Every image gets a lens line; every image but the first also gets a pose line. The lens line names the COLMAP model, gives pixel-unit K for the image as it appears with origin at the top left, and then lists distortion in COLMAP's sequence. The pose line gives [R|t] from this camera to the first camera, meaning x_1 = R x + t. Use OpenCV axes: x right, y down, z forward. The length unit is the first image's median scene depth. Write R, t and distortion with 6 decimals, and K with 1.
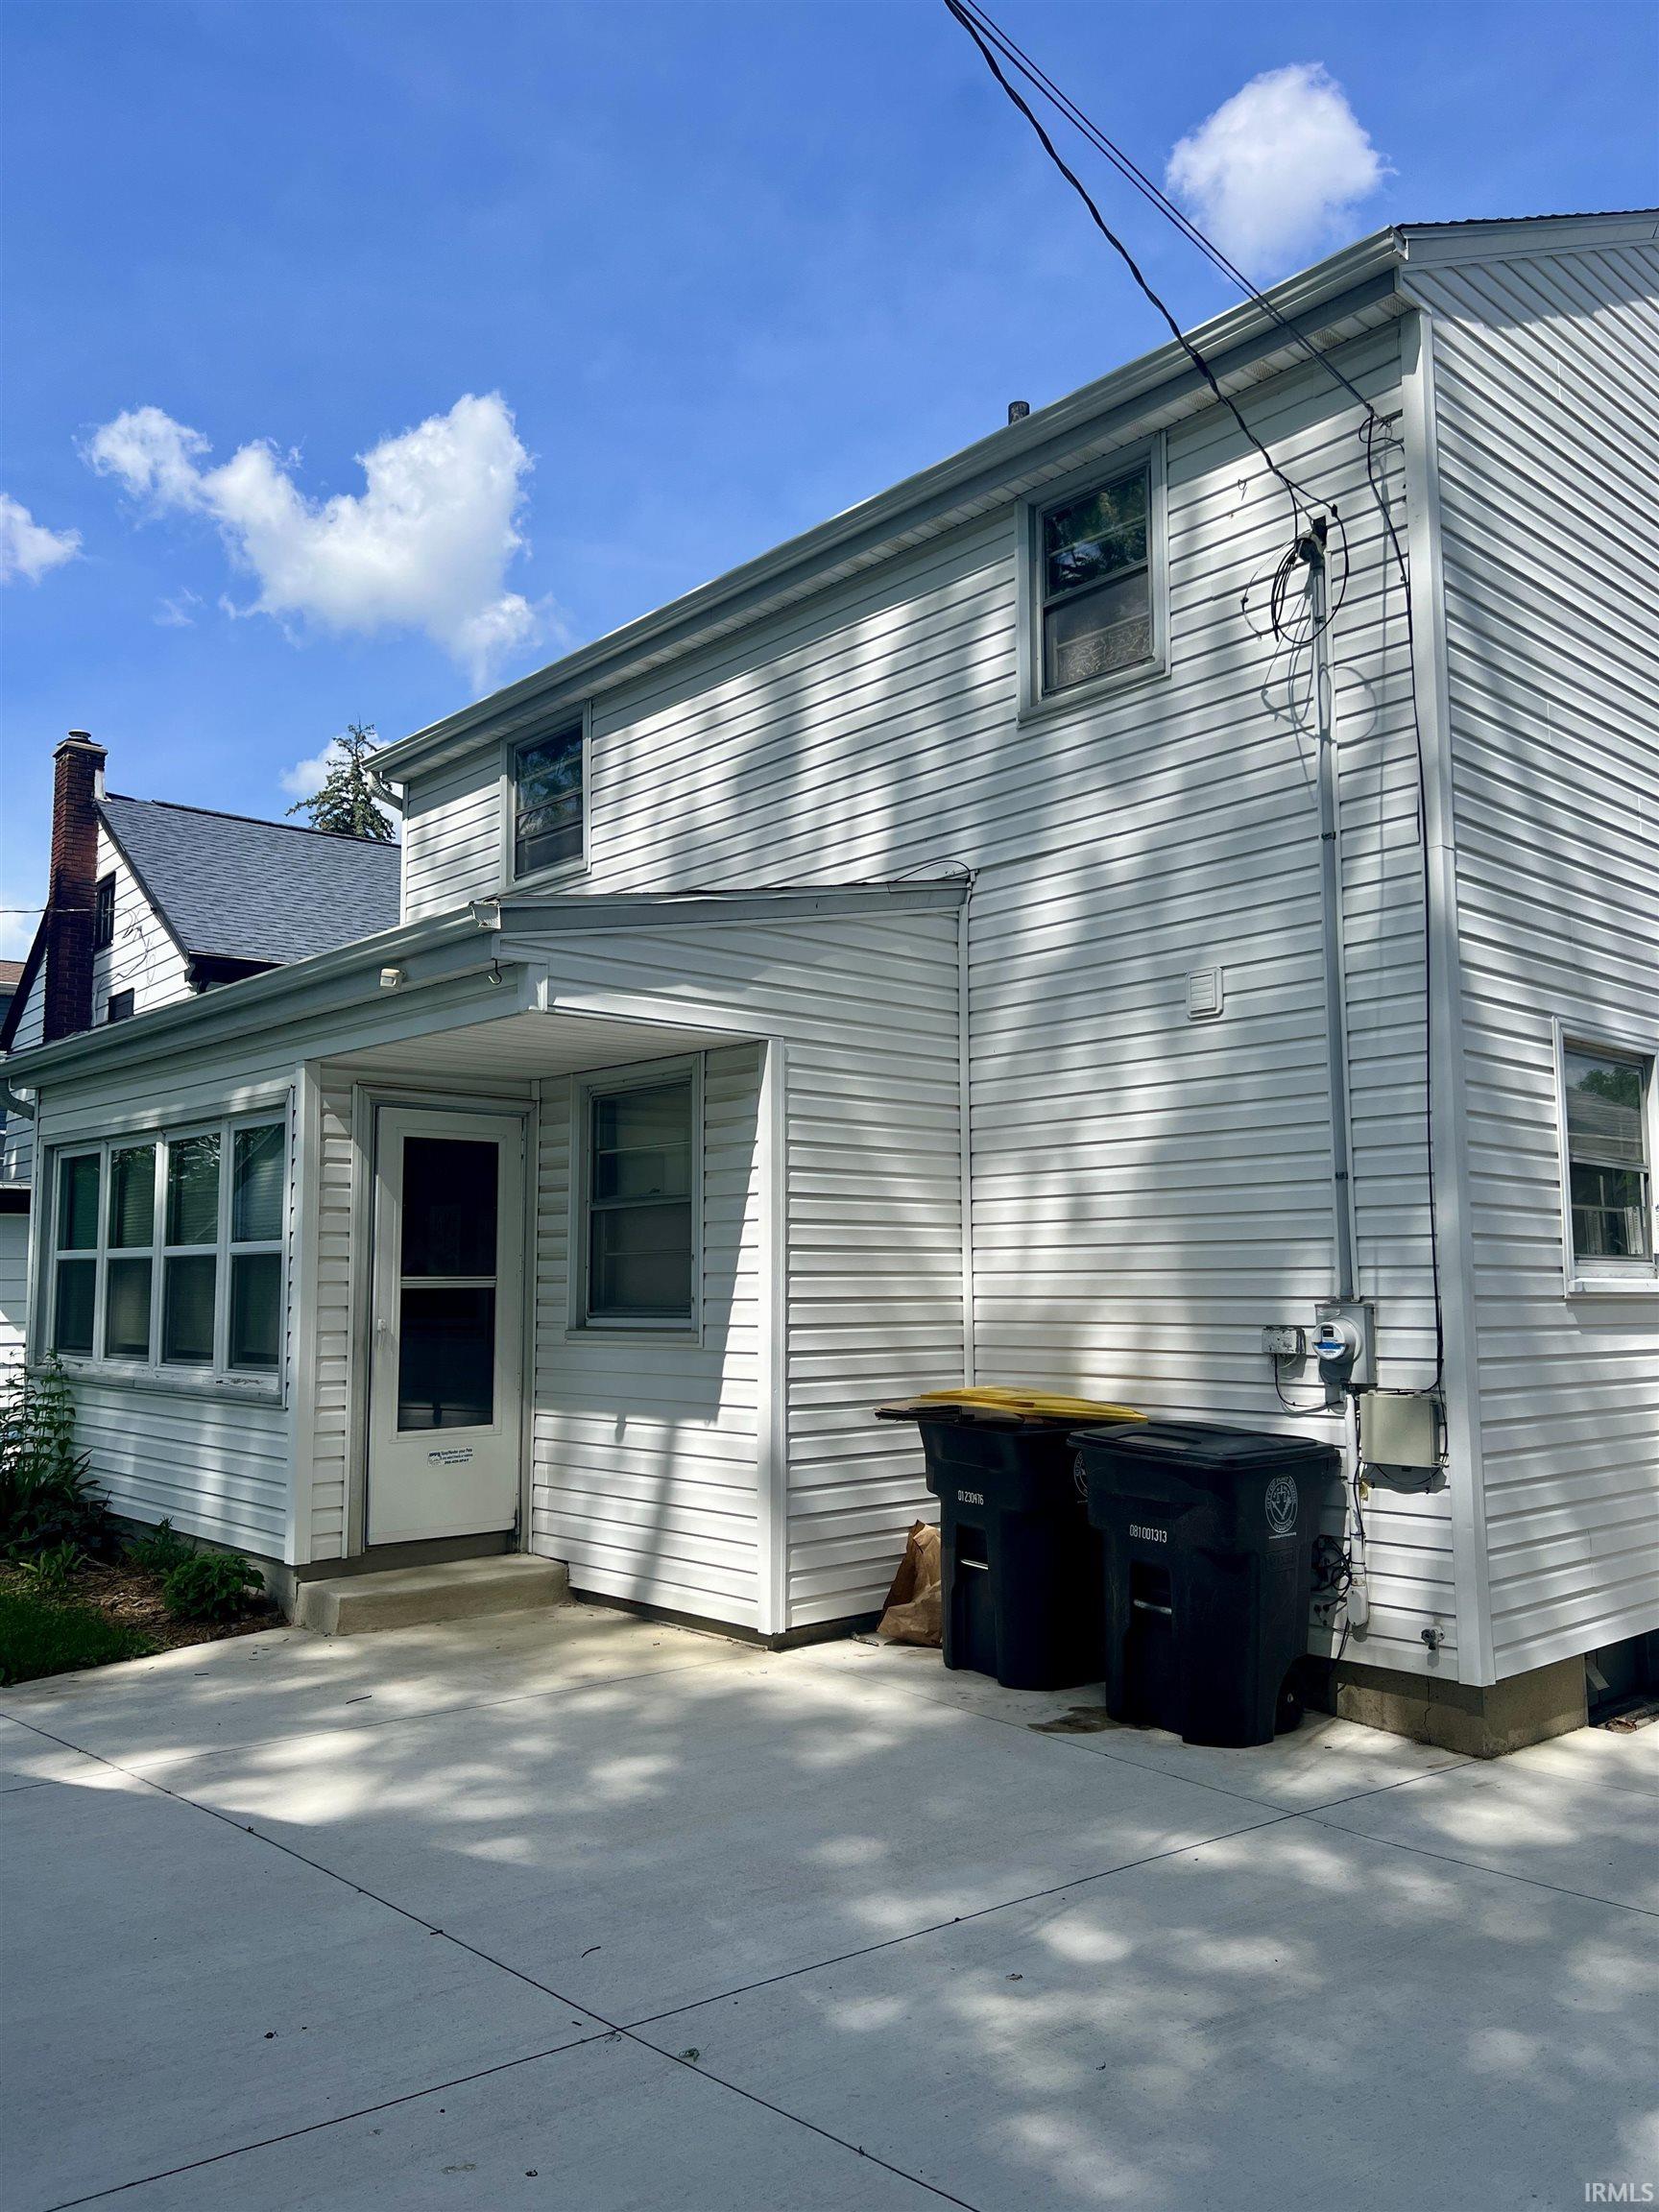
lens RADIAL K [[1646.2, 0, 829.5], [0, 1646.2, 1106.0], [0, 0, 1]] dist [0.163632, -0.333986]
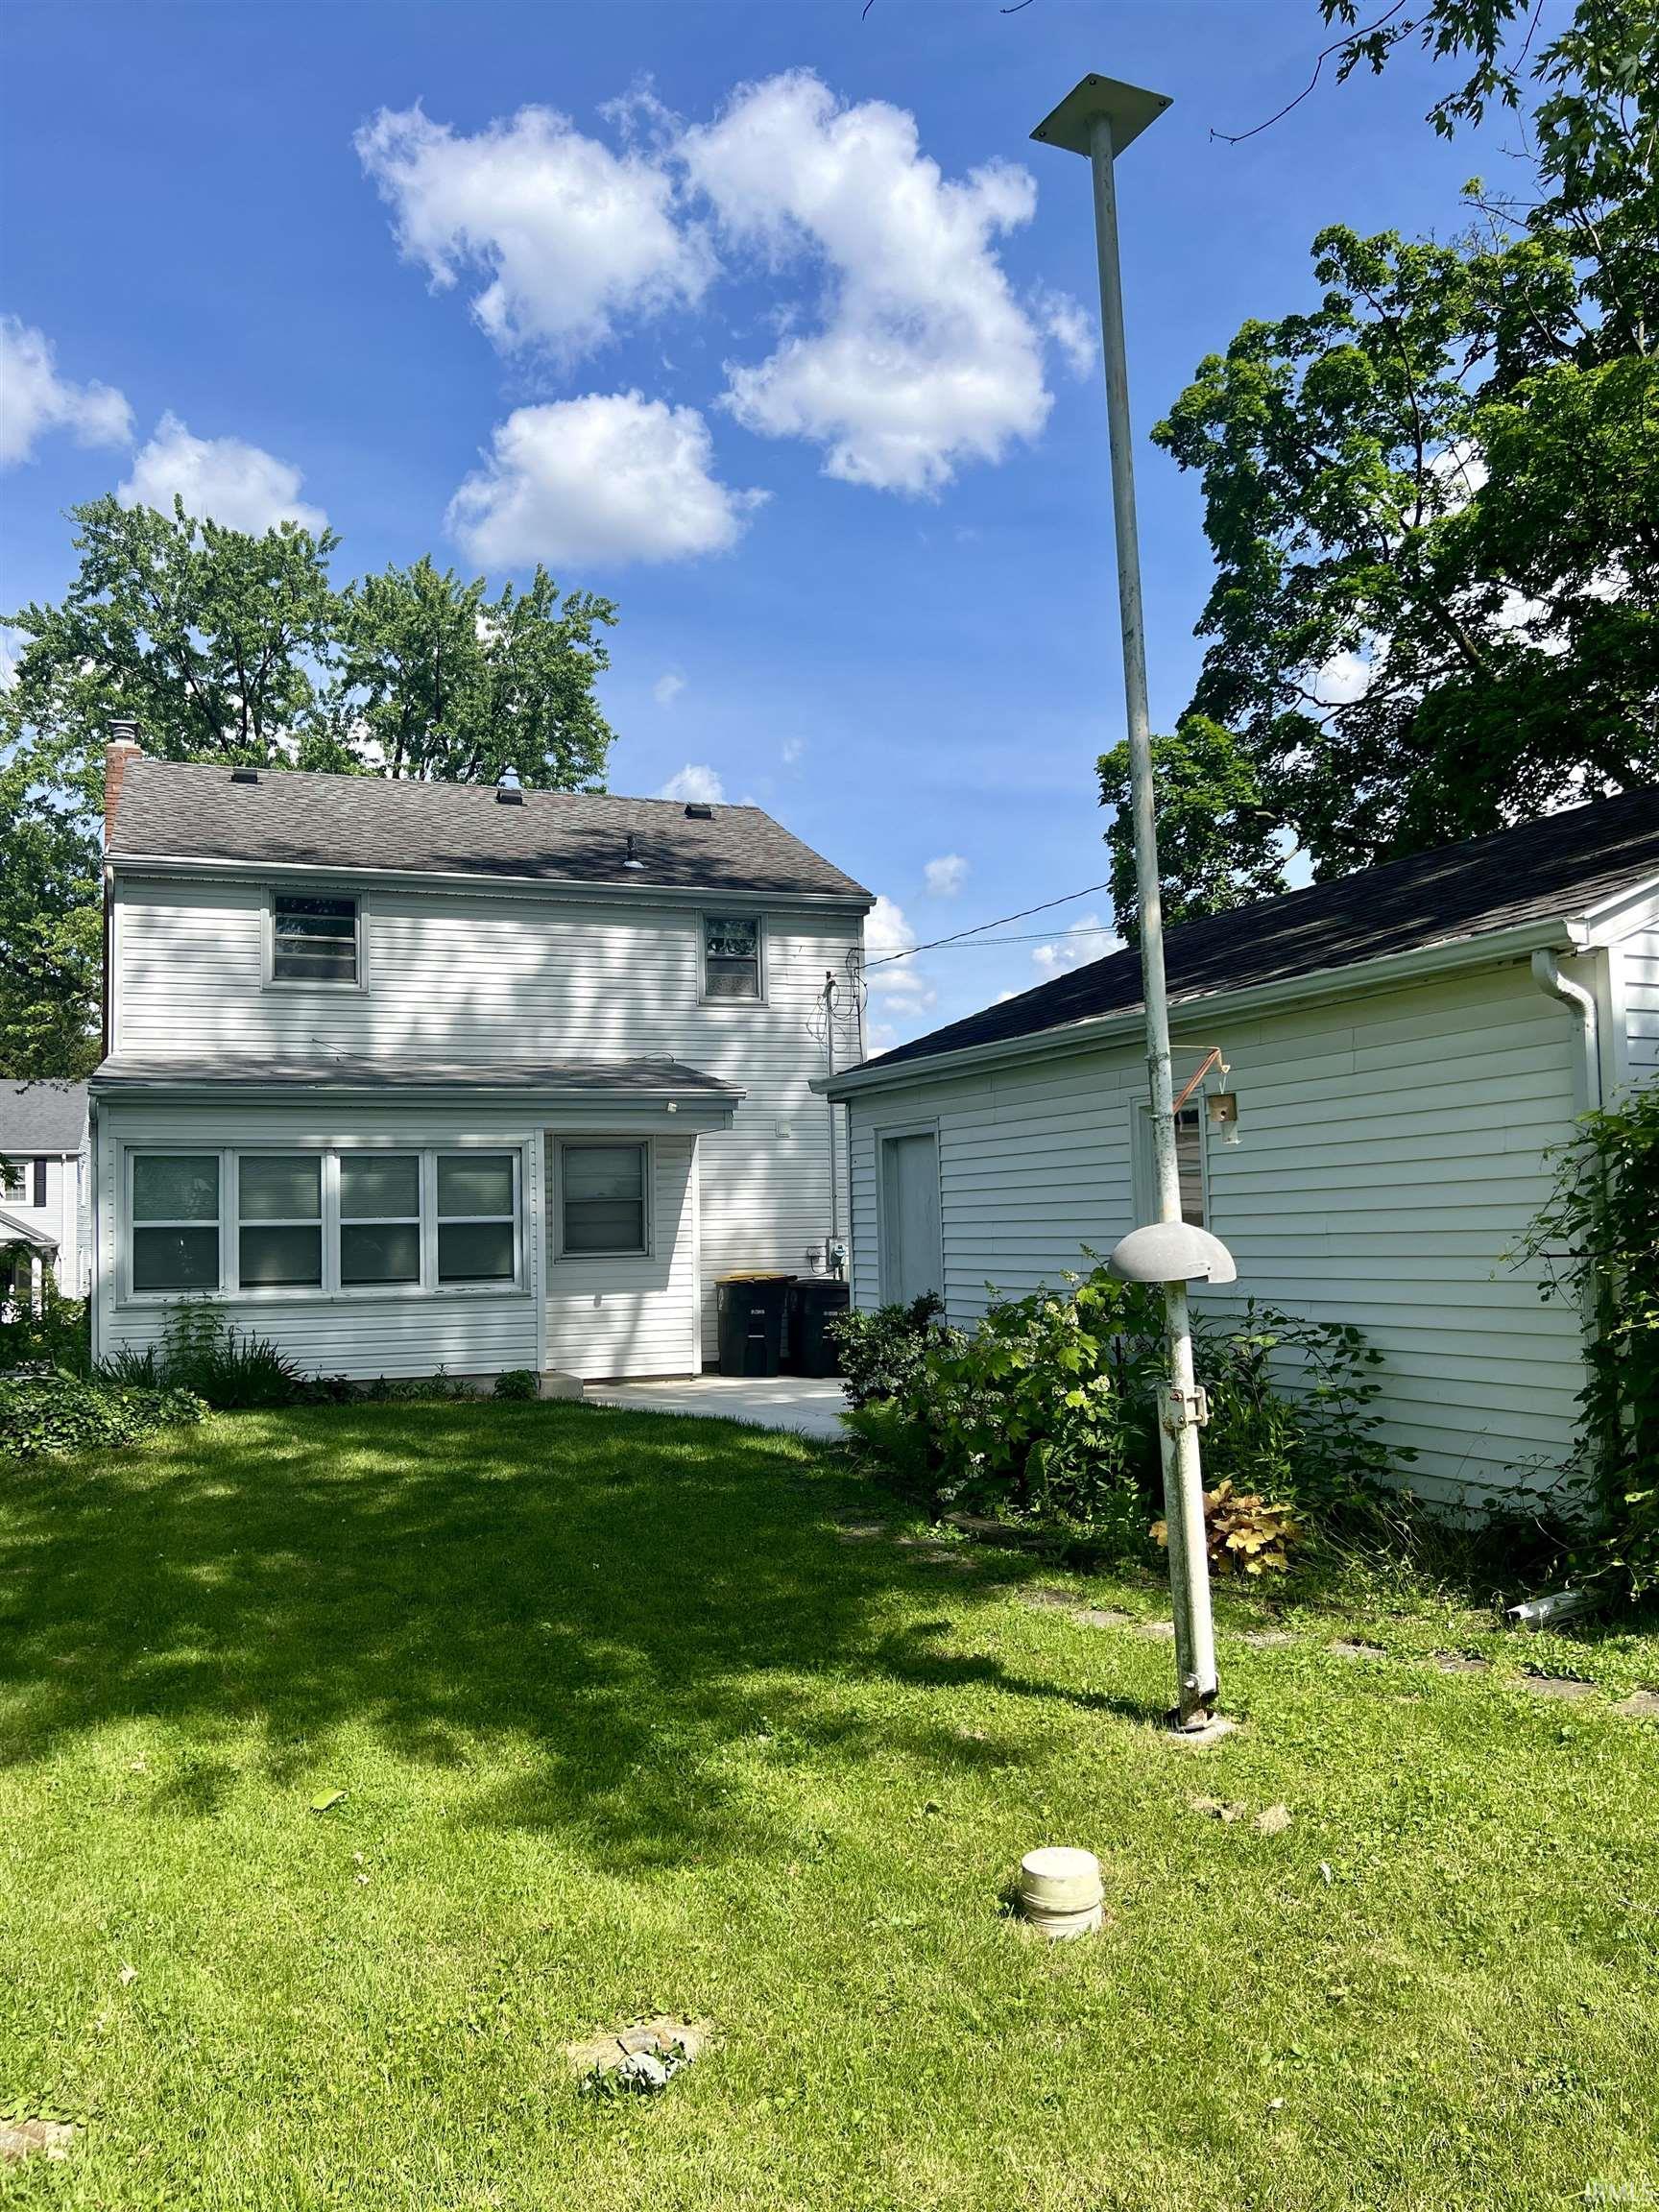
lens RADIAL K [[1655.2, 0, 829.5], [0, 1655.2, 1106.0], [0, 0, 1]] dist [0.108673, -0.109697]
pose [[0.375755, 0.063329, 0.924553, -2.118997], [-0.084240, 0.995866, -0.033977, -0.015473], [-0.922882, -0.065117, 0.379536, -0.100779]]
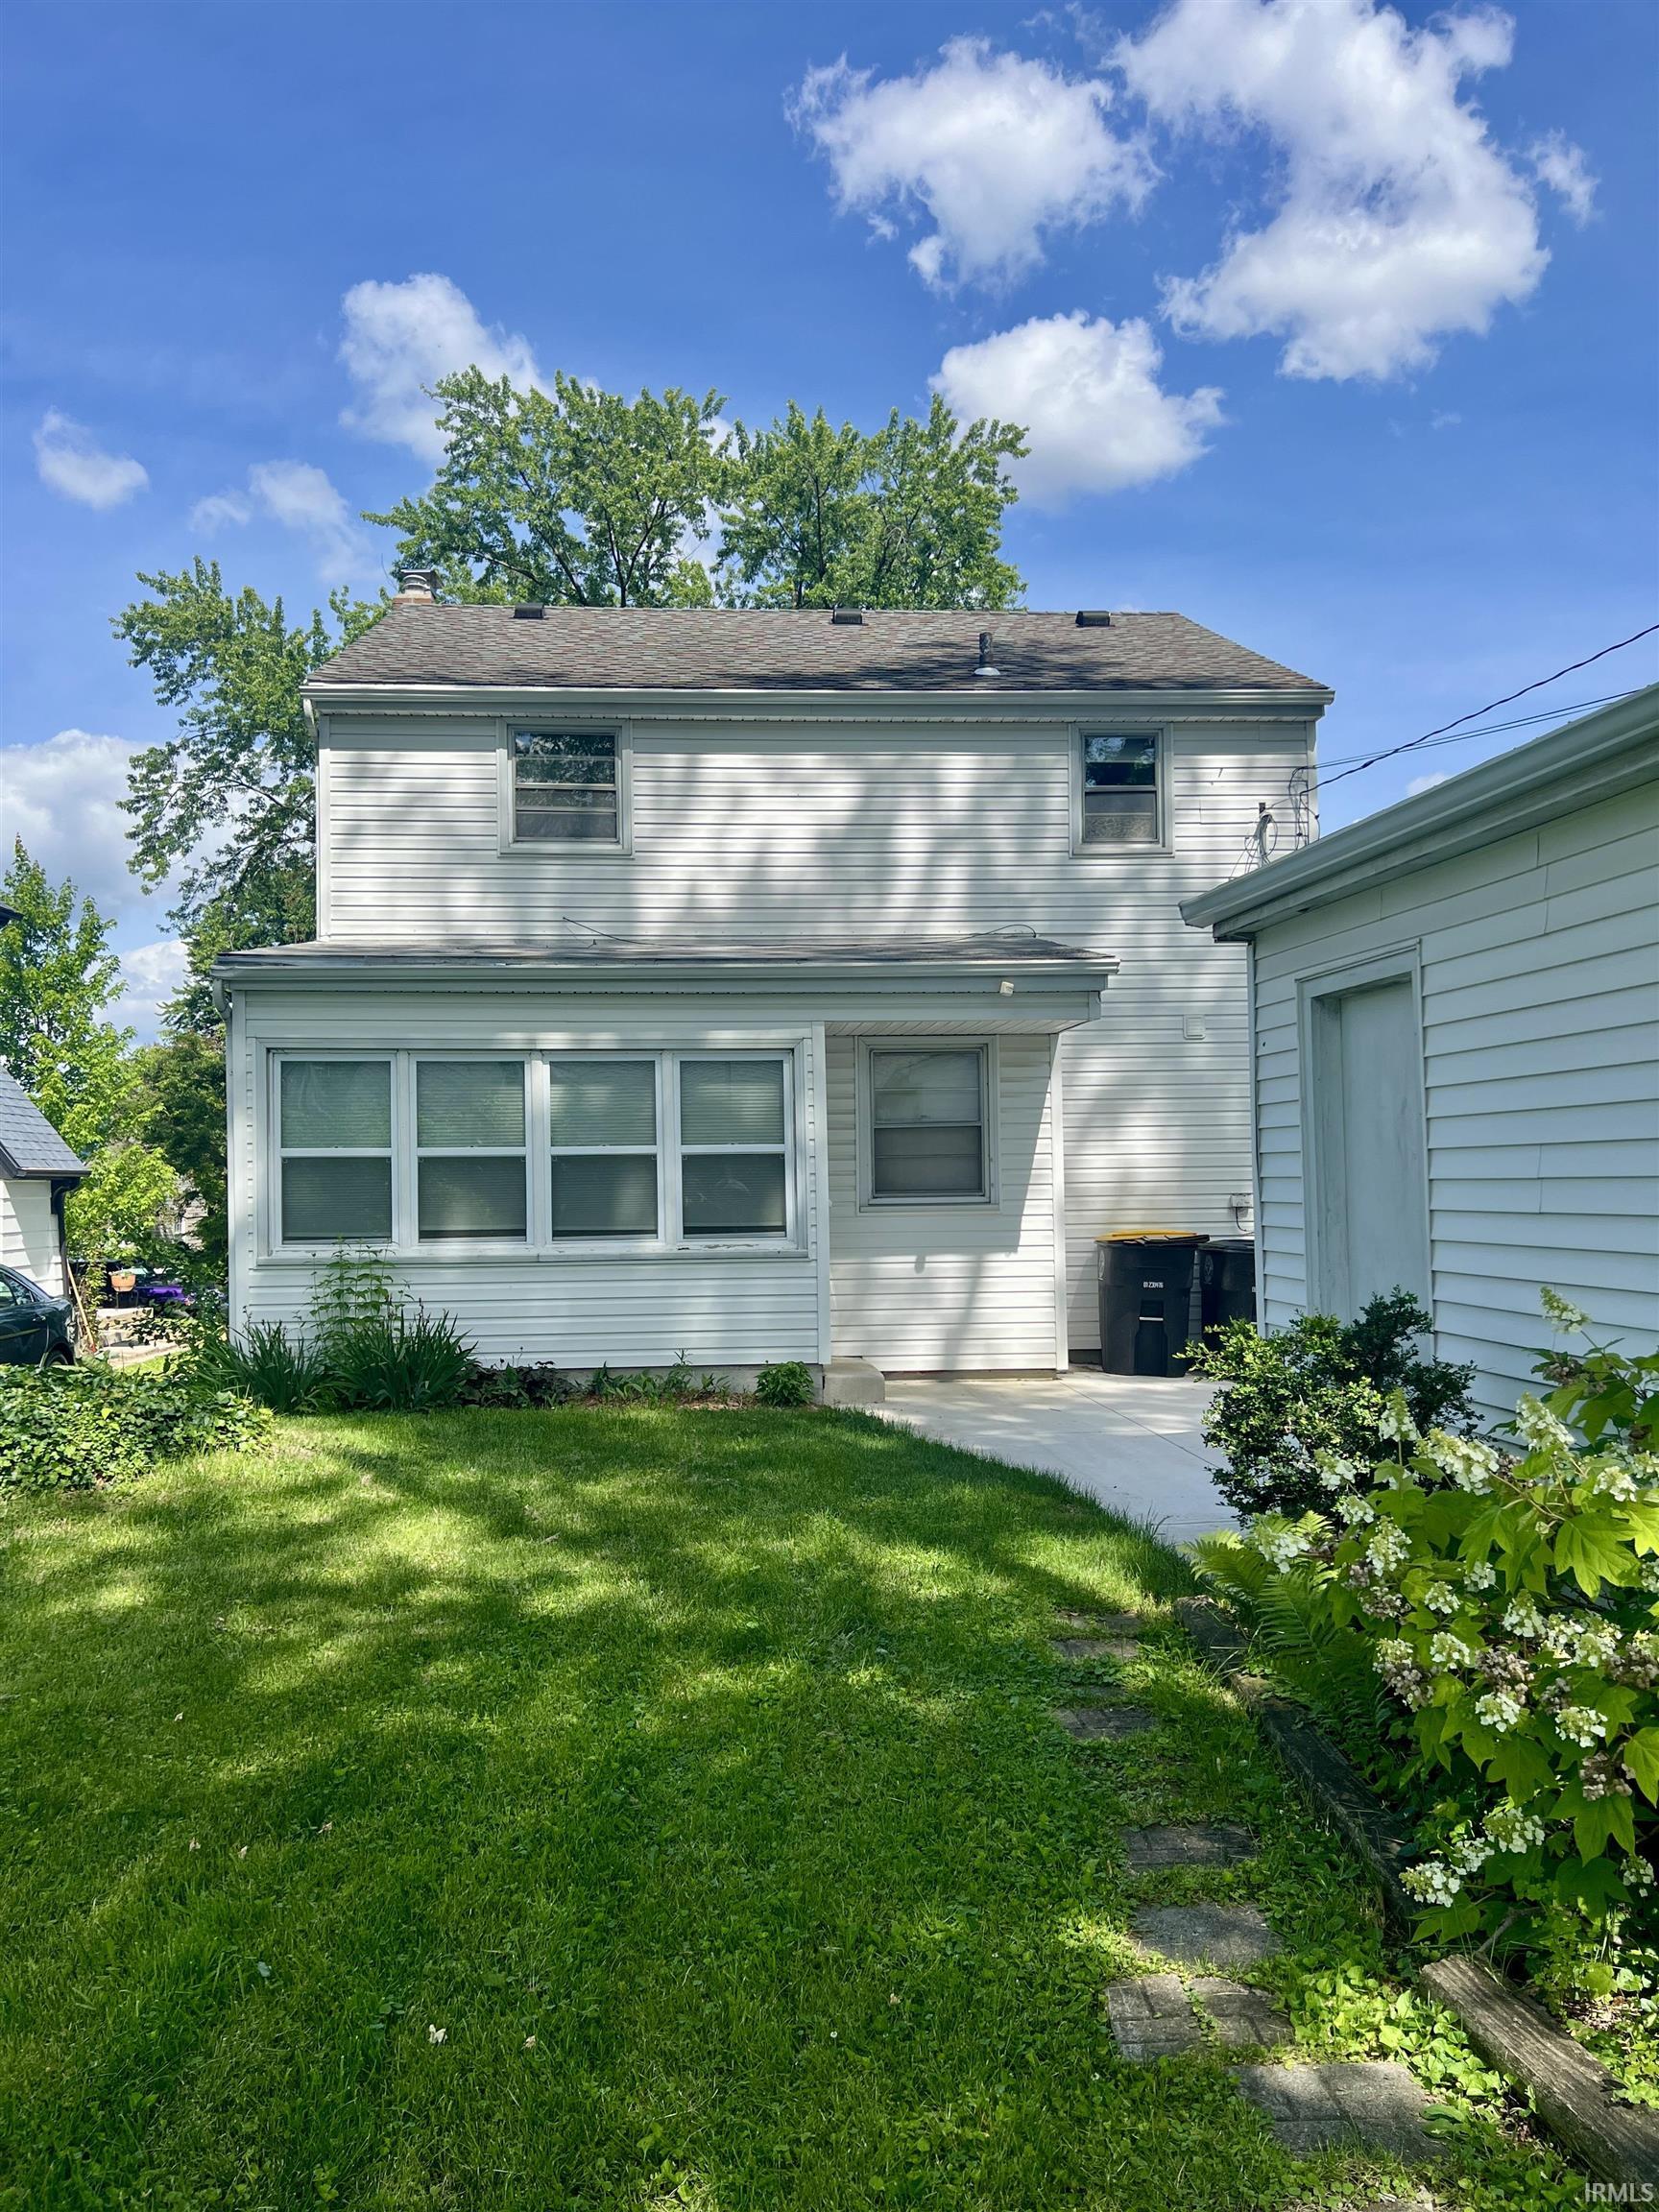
lens RADIAL K [[1646.2, 0, 829.5], [0, 1646.2, 1106.0], [0, 0, 1]] dist [0.163632, -0.333986]
pose [[0.619722, 0.029616, 0.784262, -1.459757], [-0.075798, 0.996875, 0.022250, 0.014345], [-0.781153, -0.073234, 0.620030, 0.107766]]
